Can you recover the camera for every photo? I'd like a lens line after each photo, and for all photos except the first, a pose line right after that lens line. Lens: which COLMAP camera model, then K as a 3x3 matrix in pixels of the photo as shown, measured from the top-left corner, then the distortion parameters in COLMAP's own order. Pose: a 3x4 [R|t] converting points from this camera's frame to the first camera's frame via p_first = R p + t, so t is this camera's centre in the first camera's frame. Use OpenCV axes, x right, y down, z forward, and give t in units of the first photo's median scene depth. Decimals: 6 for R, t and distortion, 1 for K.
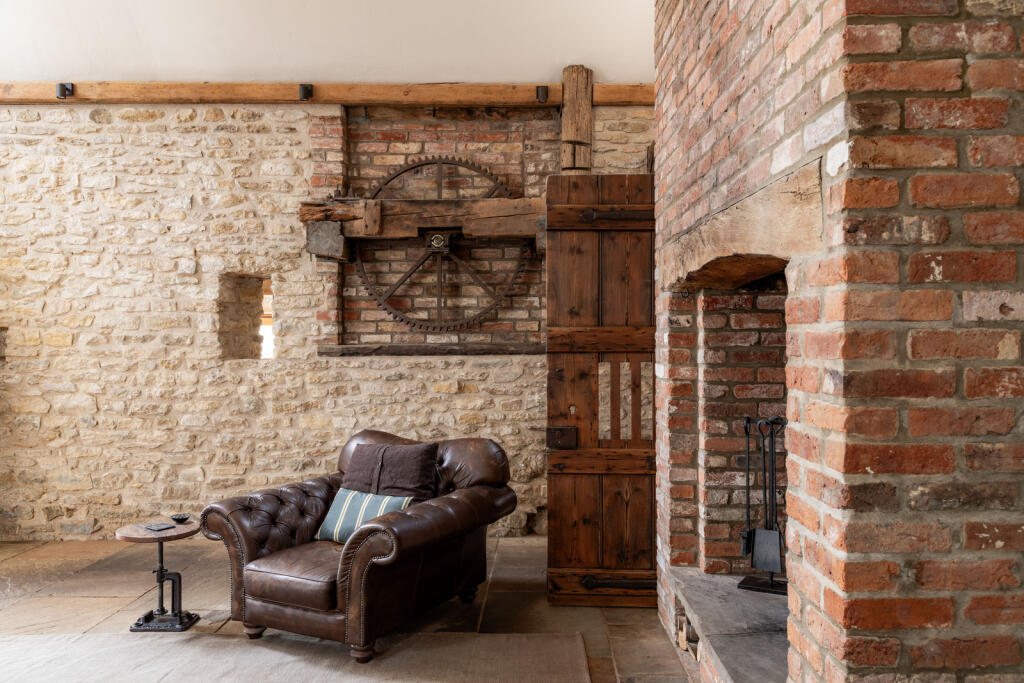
lens RADIAL K [[836.4, 0, 513.4], [0, 836.4, 335.2], [0, 0, 1]] dist [0.029565, -0.024656]
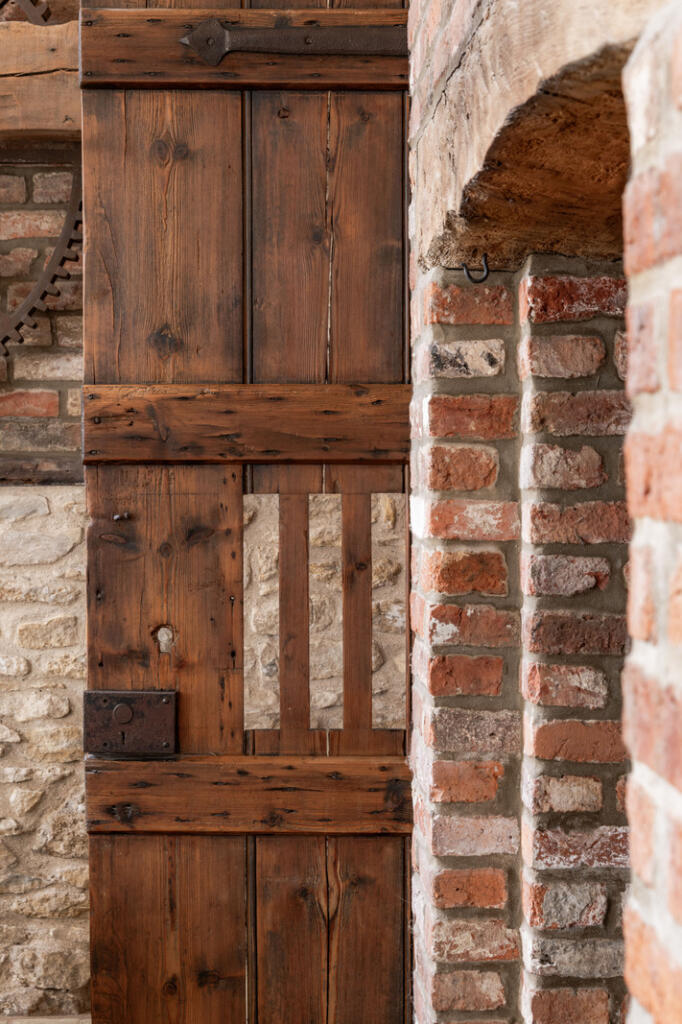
lens RADIAL K [[2082.2, 0, 340.5], [0, 2082.2, 514.6], [0, 0, 1]] dist [-0.033886, 0.000000]
pose [[0.999647, 0.001456, 0.026513, 0.120922], [-0.001848, 0.999889, 0.014763, 0.029189], [-0.026488, -0.014807, 0.999539, 0.190500]]
